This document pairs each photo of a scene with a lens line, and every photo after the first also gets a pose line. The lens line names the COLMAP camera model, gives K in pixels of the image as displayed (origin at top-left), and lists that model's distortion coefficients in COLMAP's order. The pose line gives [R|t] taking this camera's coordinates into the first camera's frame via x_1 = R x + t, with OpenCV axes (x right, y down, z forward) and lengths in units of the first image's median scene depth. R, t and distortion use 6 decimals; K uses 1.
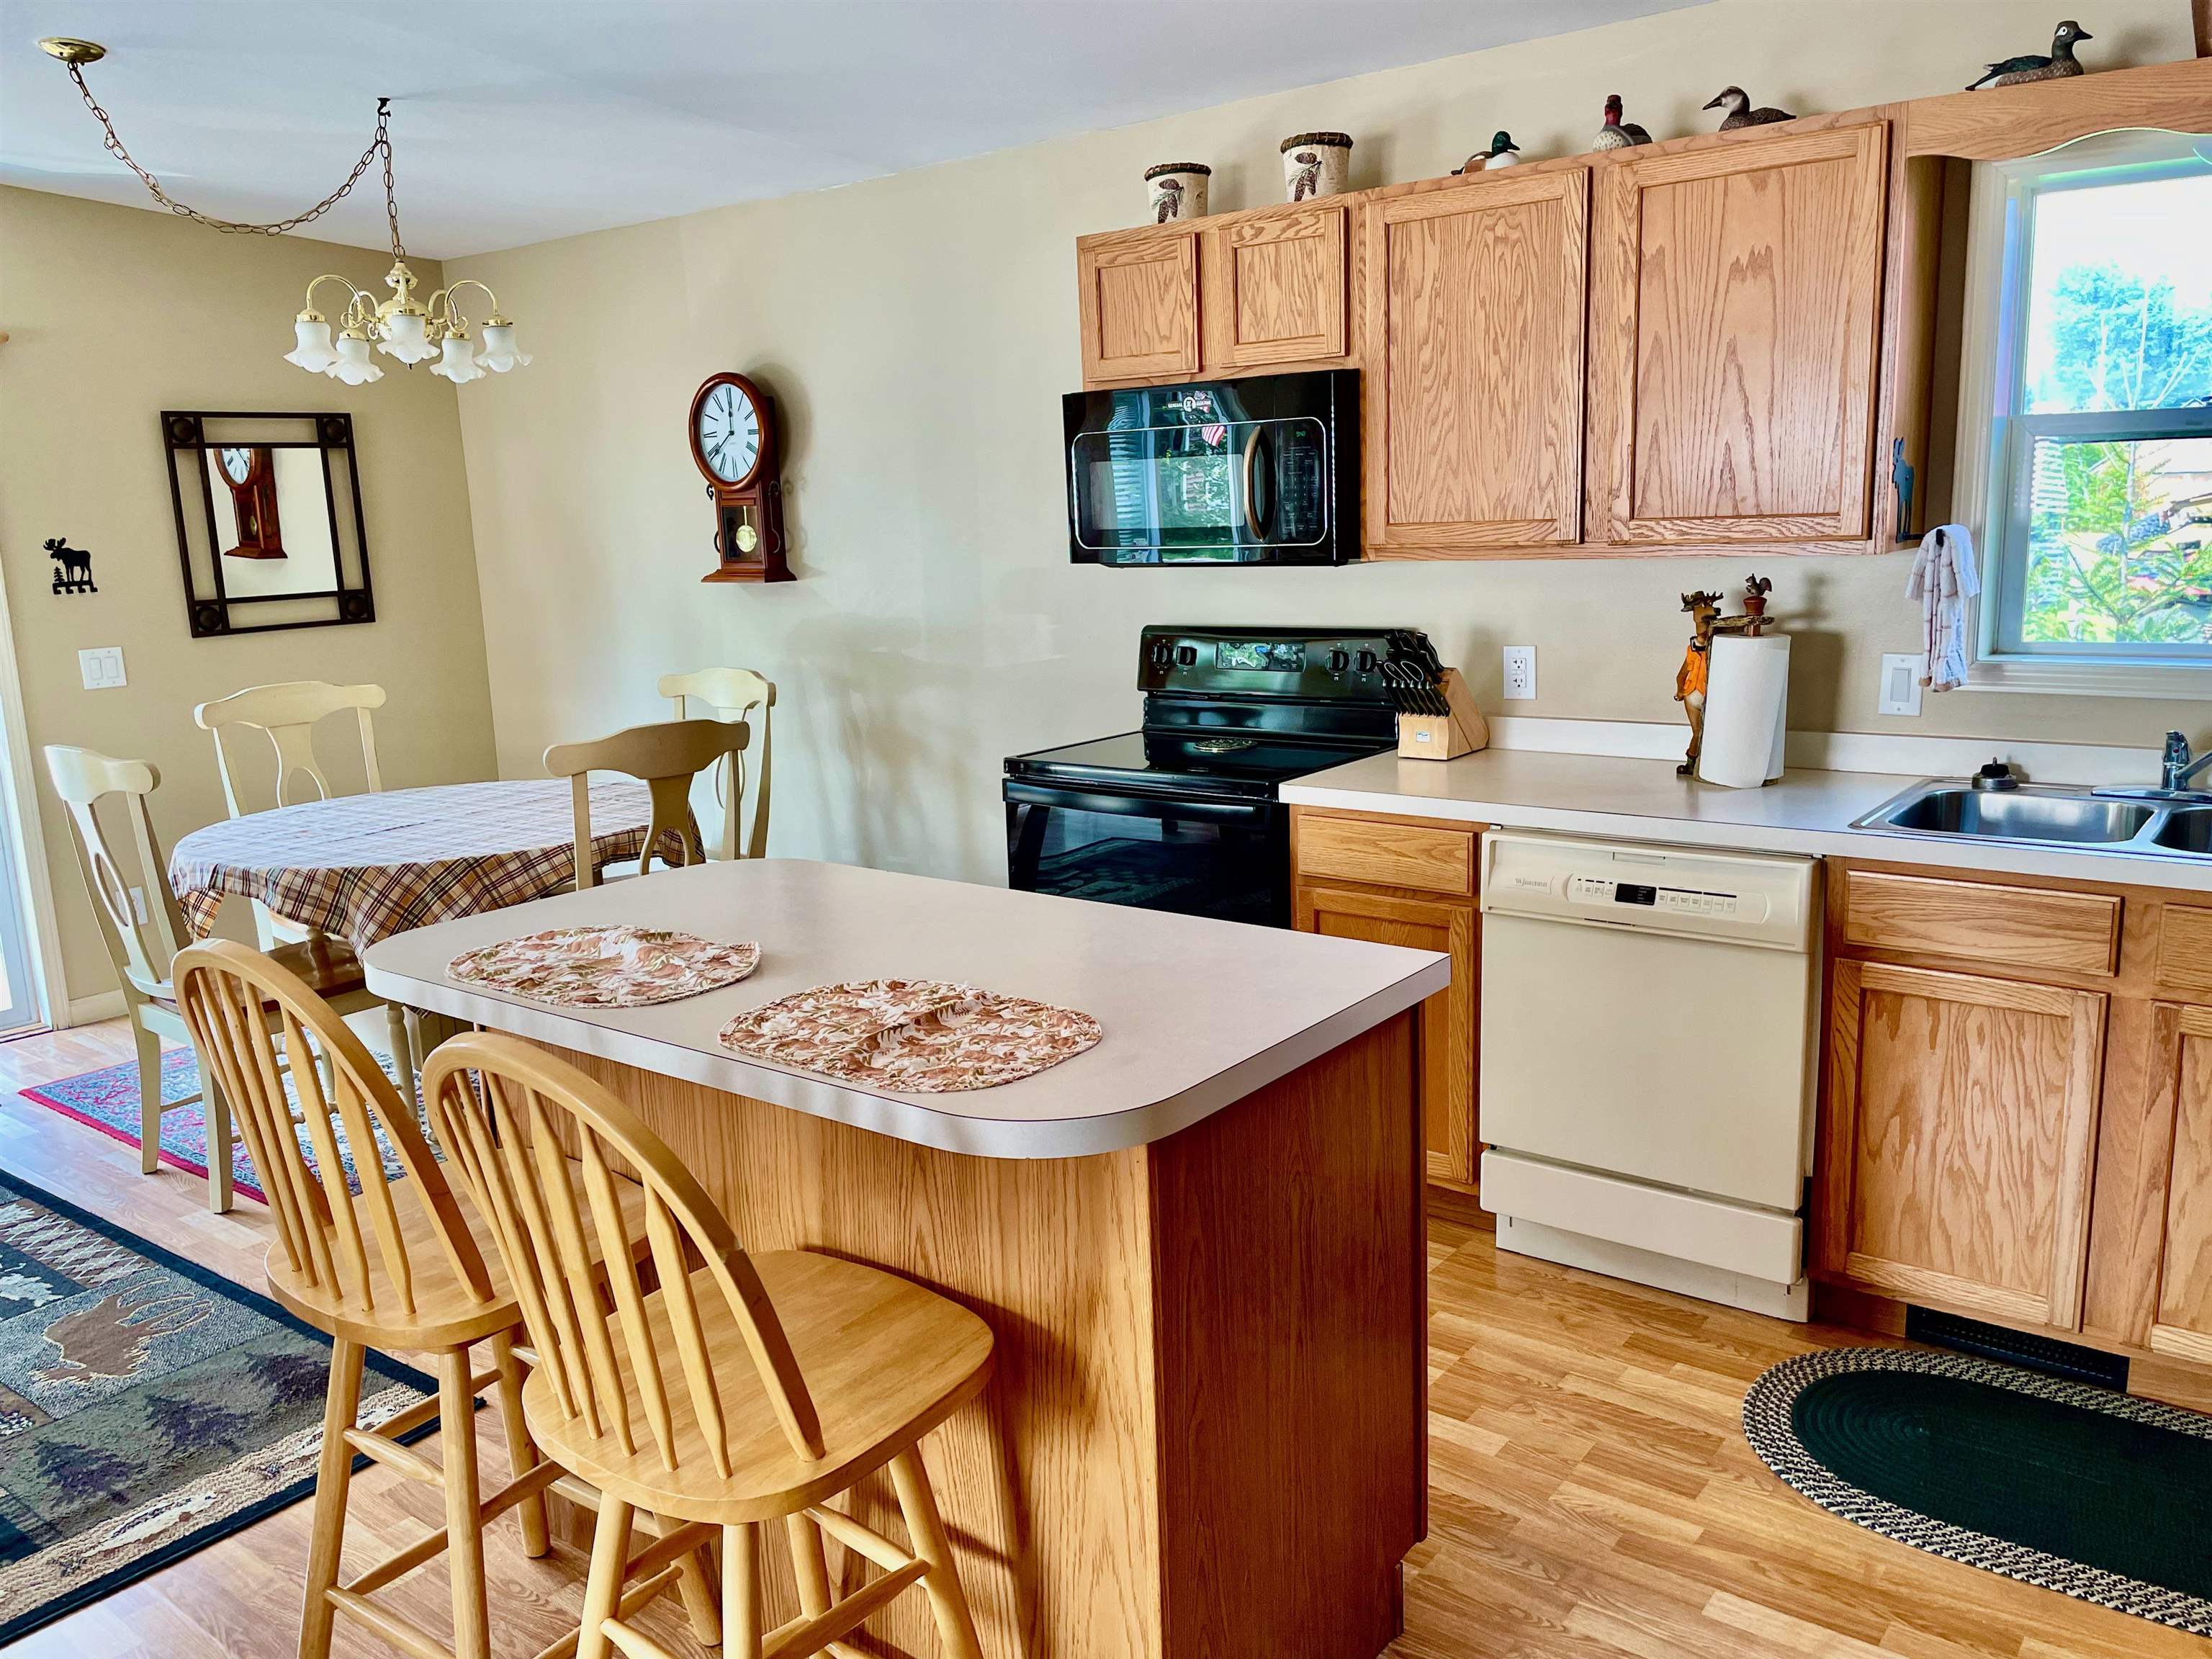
lens RADIAL K [[1662.7, 0, 1124.6], [0, 1662.7, 829.4], [0, 0, 1]] dist [0.094914, -0.122989]
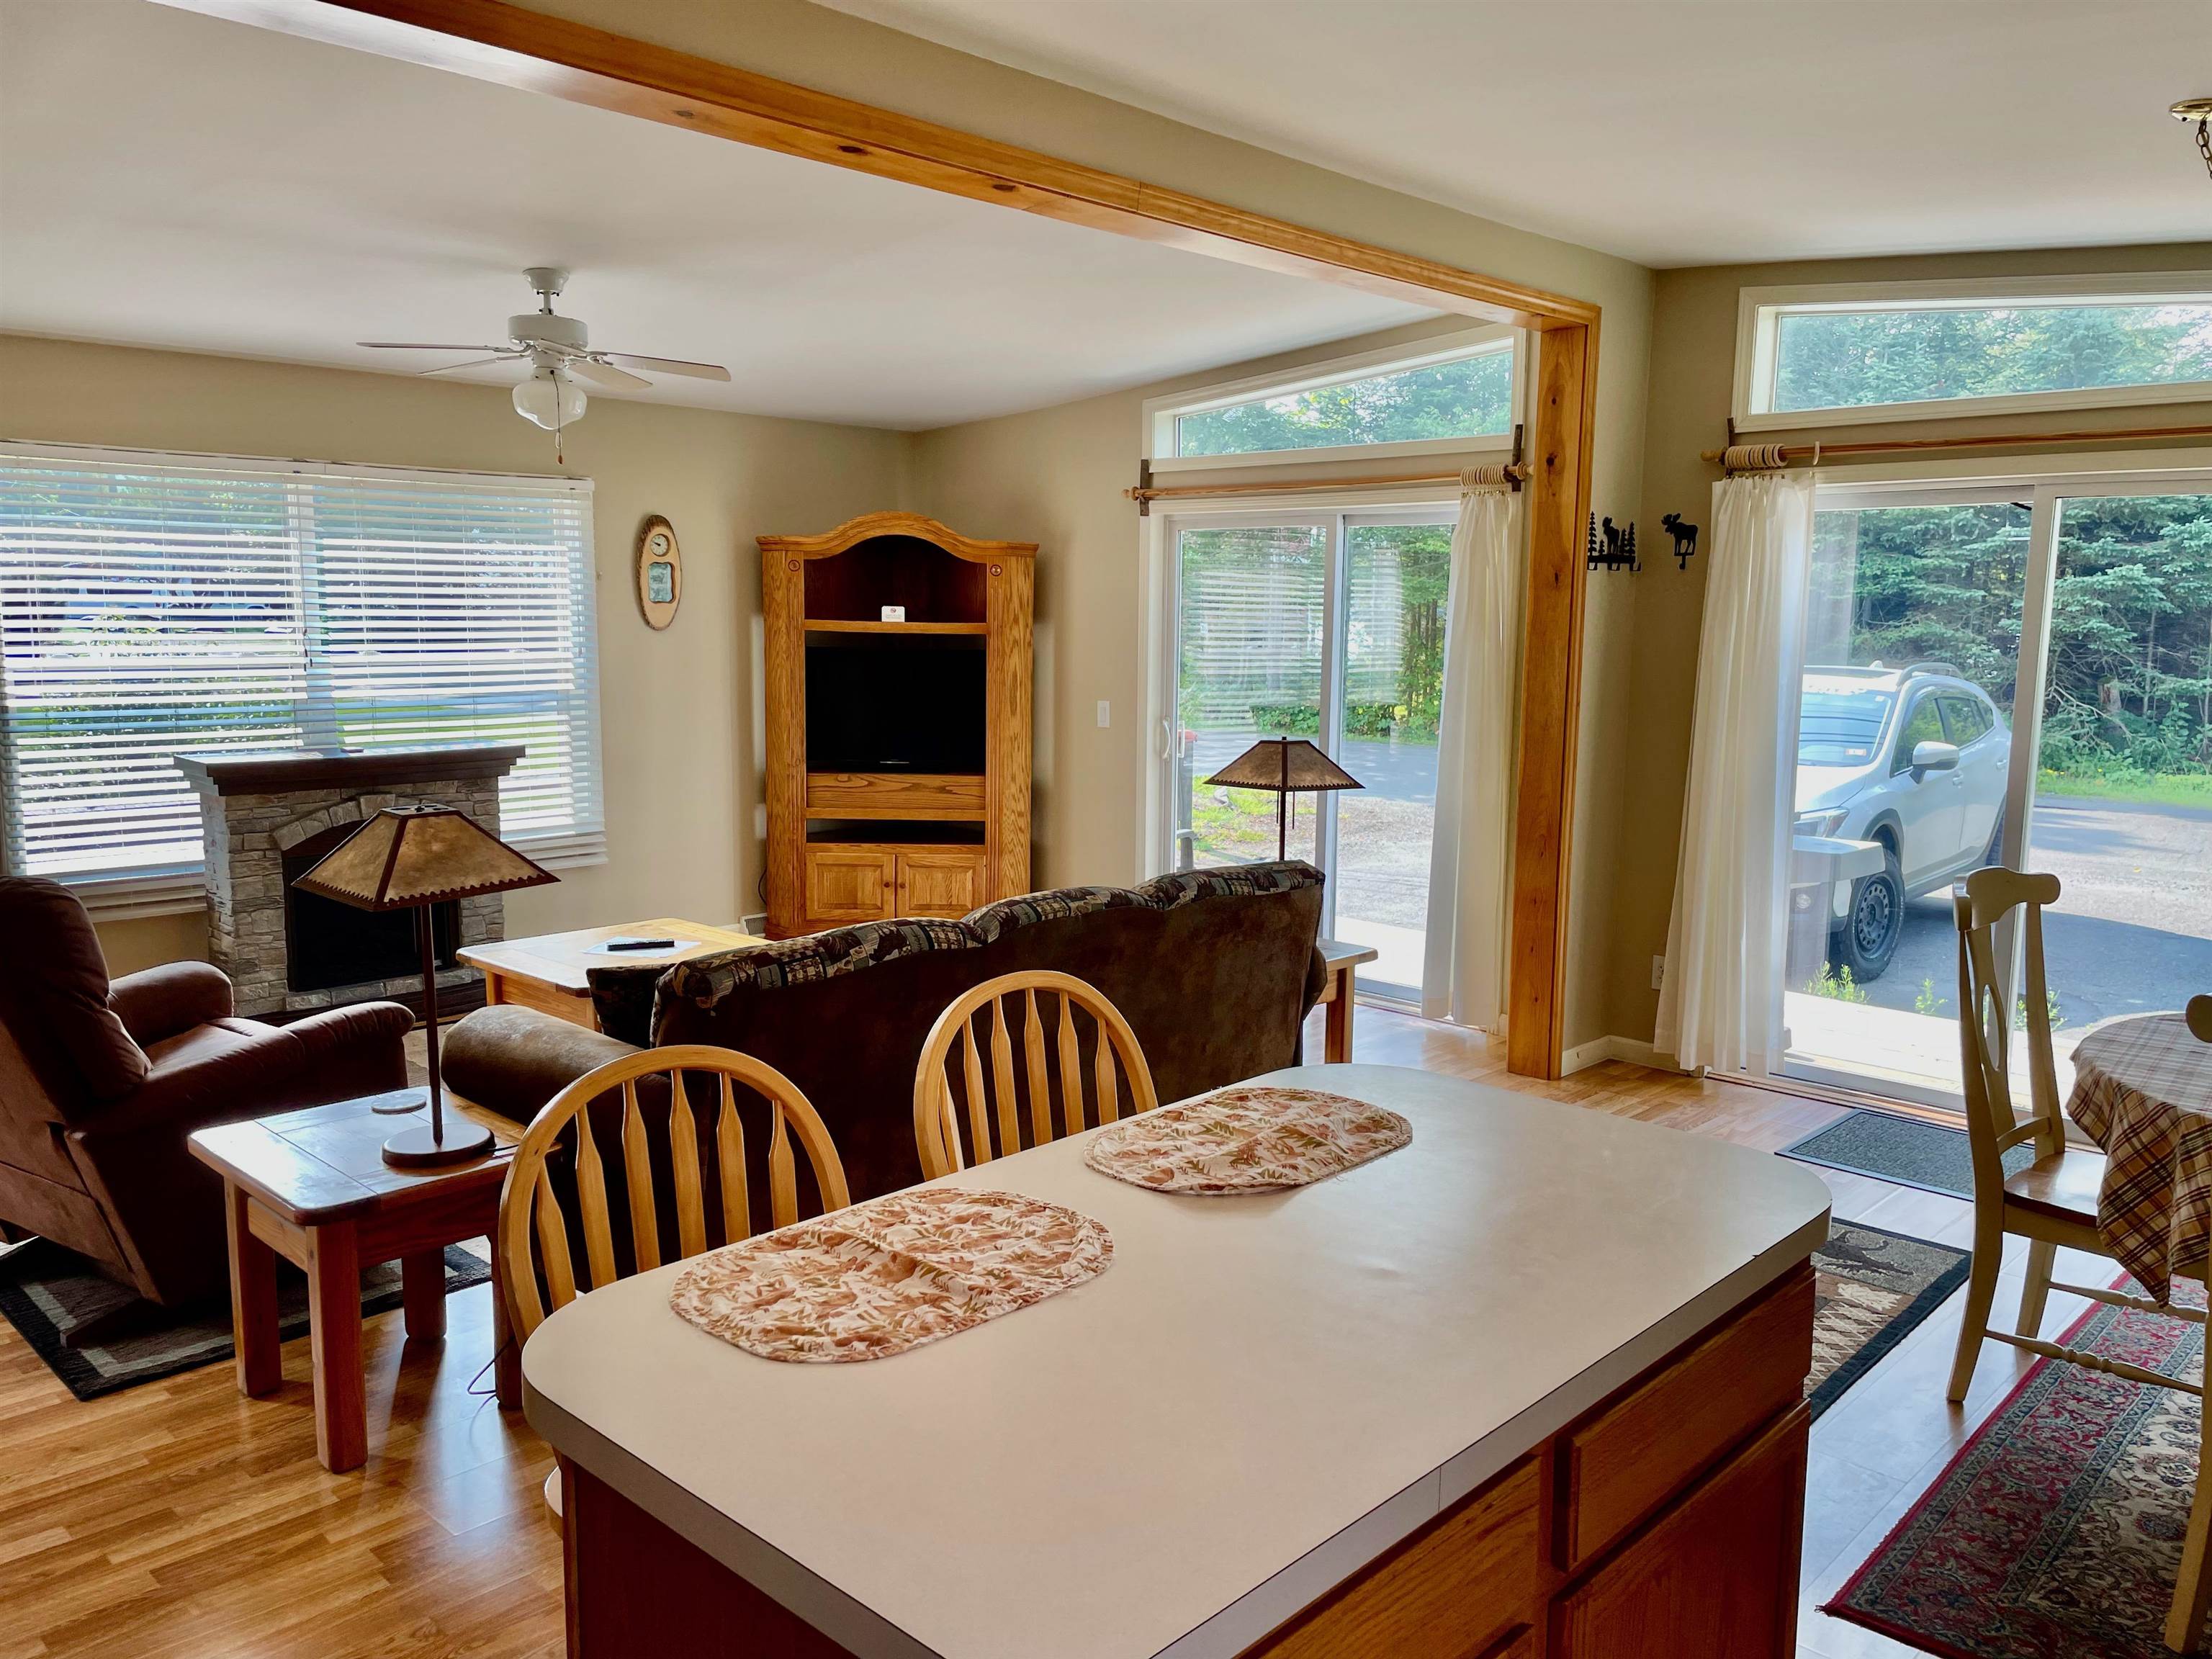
lens RADIAL K [[1662.7, 0, 1131.8], [0, 1662.7, 833.9], [0, 0, 1]] dist [0.094914, -0.122989]
pose [[-0.105122, 0.165082, -0.980662, 0.356640], [-0.195998, 0.963344, 0.183177, -0.147428], [0.974954, 0.211463, -0.068912, 0.585510]]
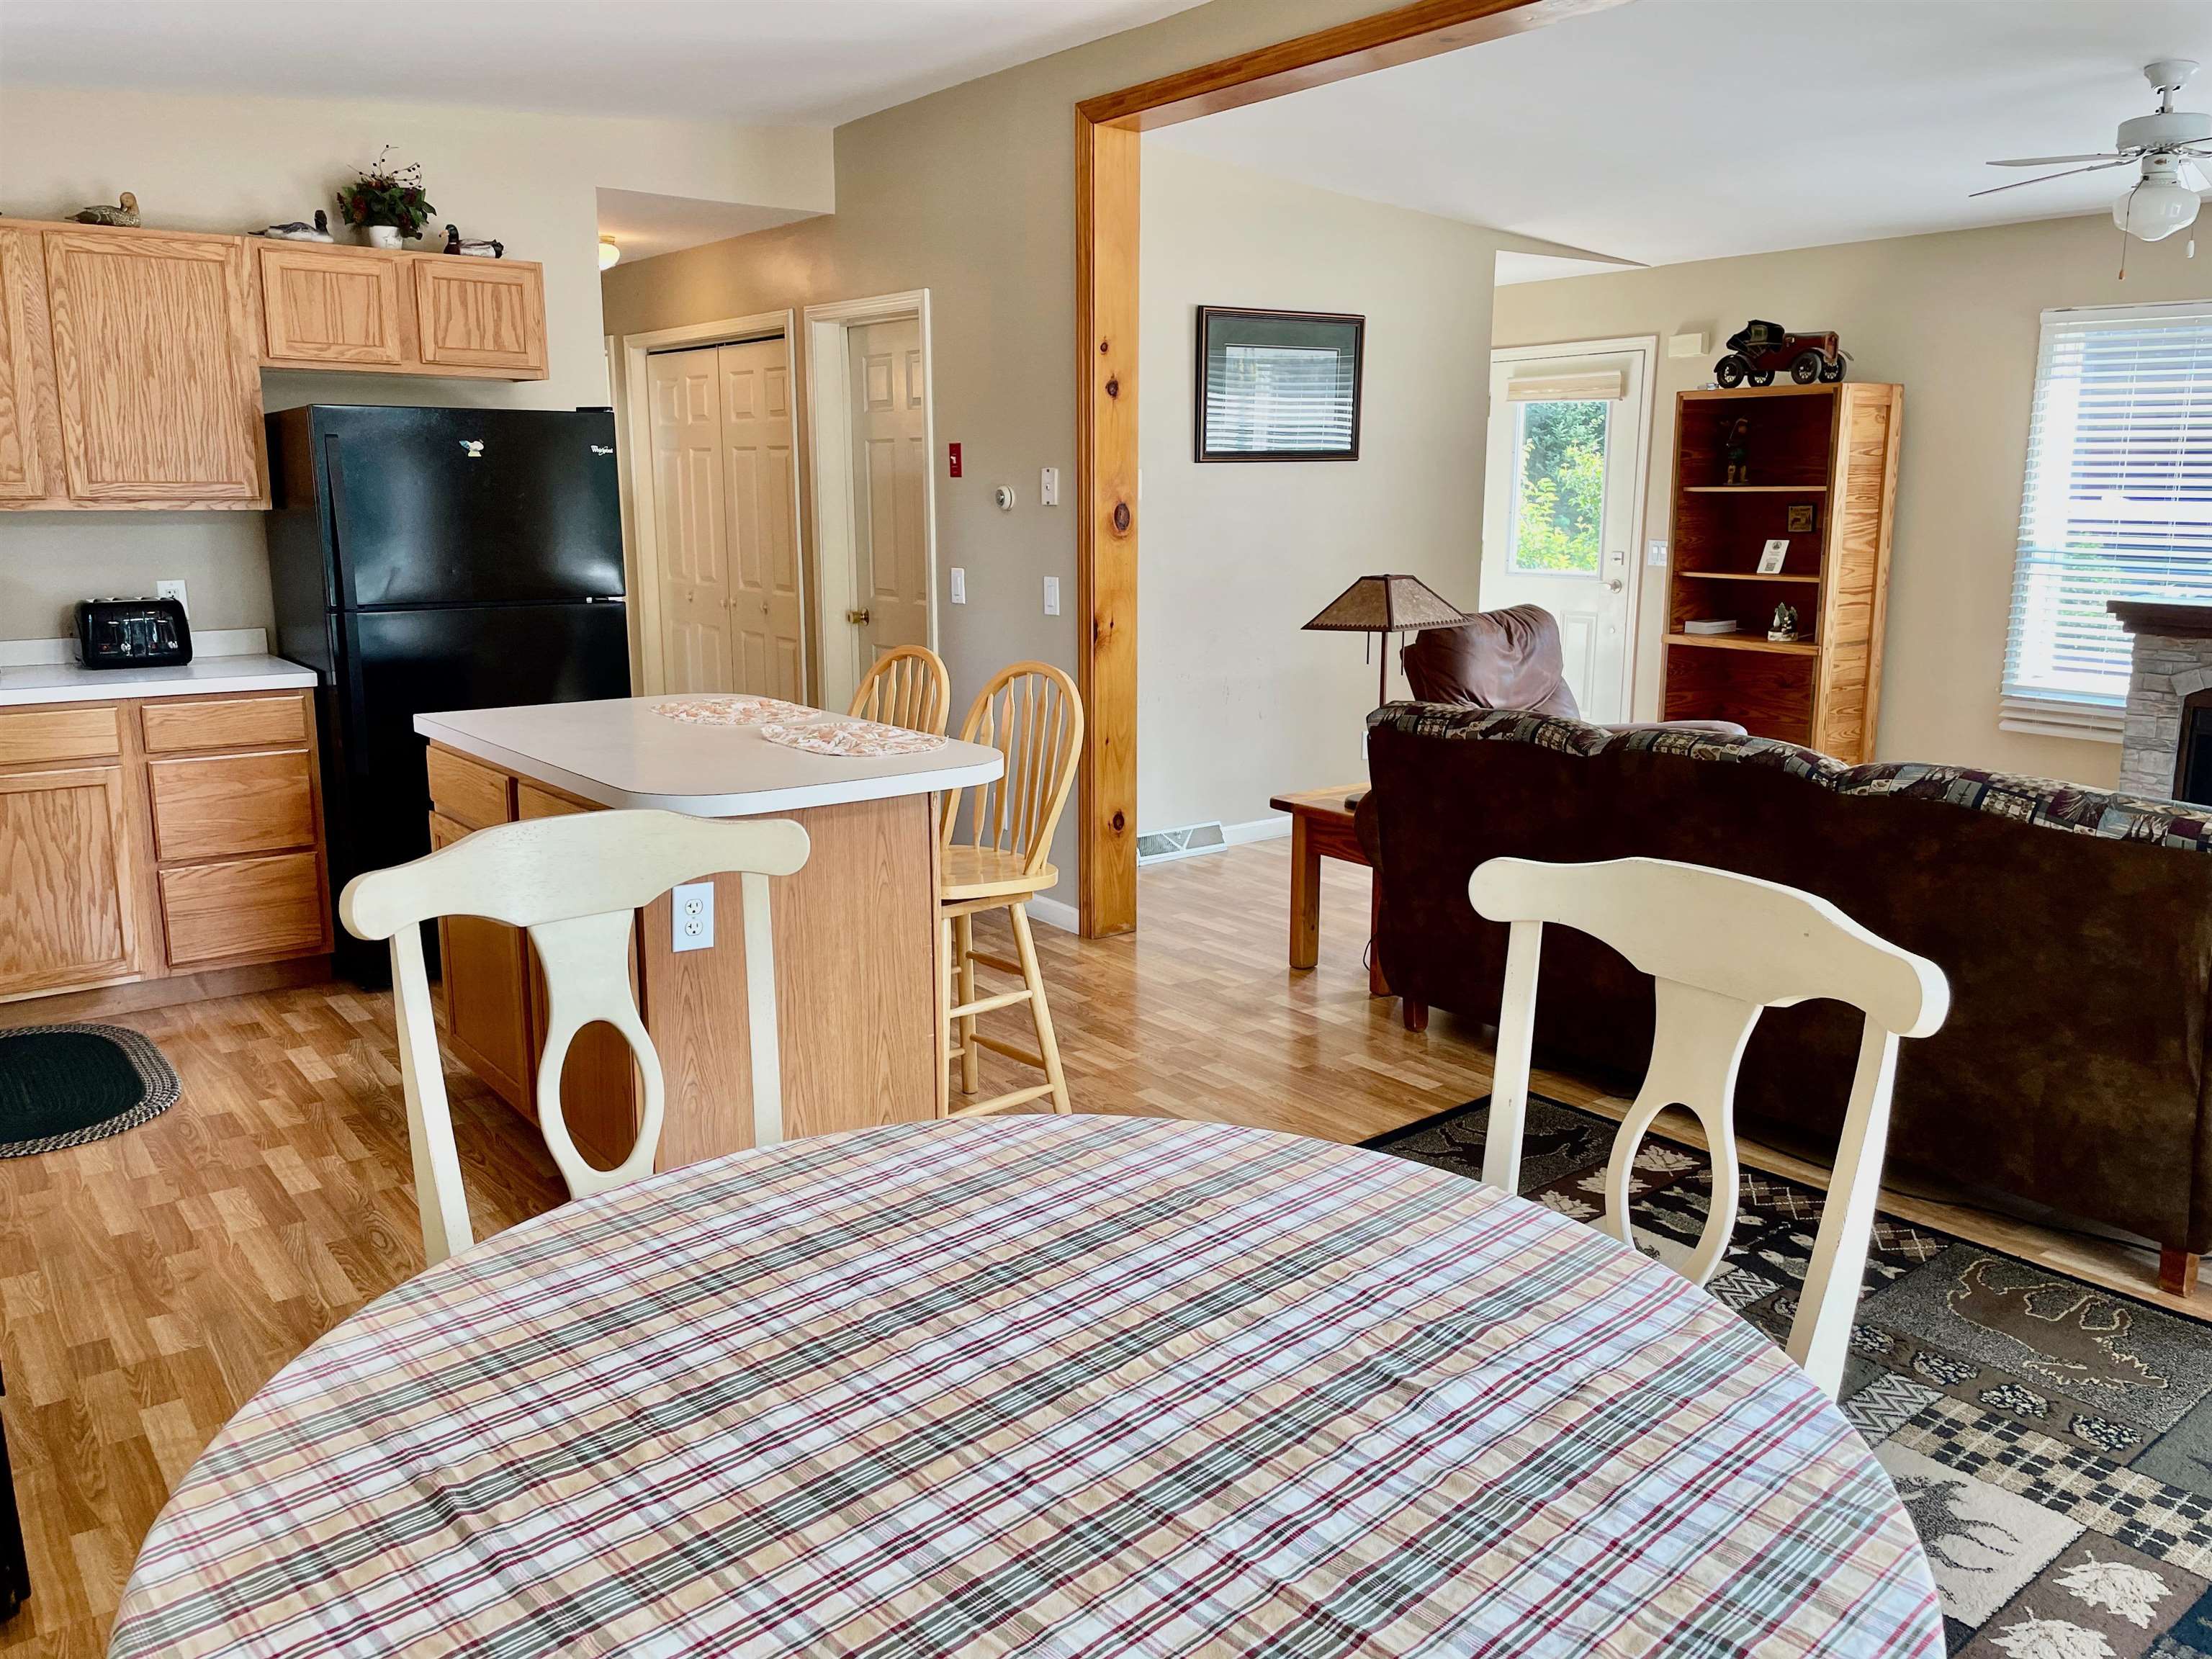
lens RADIAL K [[1662.7, 0, 1100.9], [0, 1662.7, 805.0], [0, 0, 1]] dist [0.094914, -0.122989]
pose [[-0.964286, -0.017598, 0.264280, -0.574021], [0.081180, 0.930132, 0.358141, -0.243840], [-0.252117, 0.366804, -0.895484, 1.433451]]
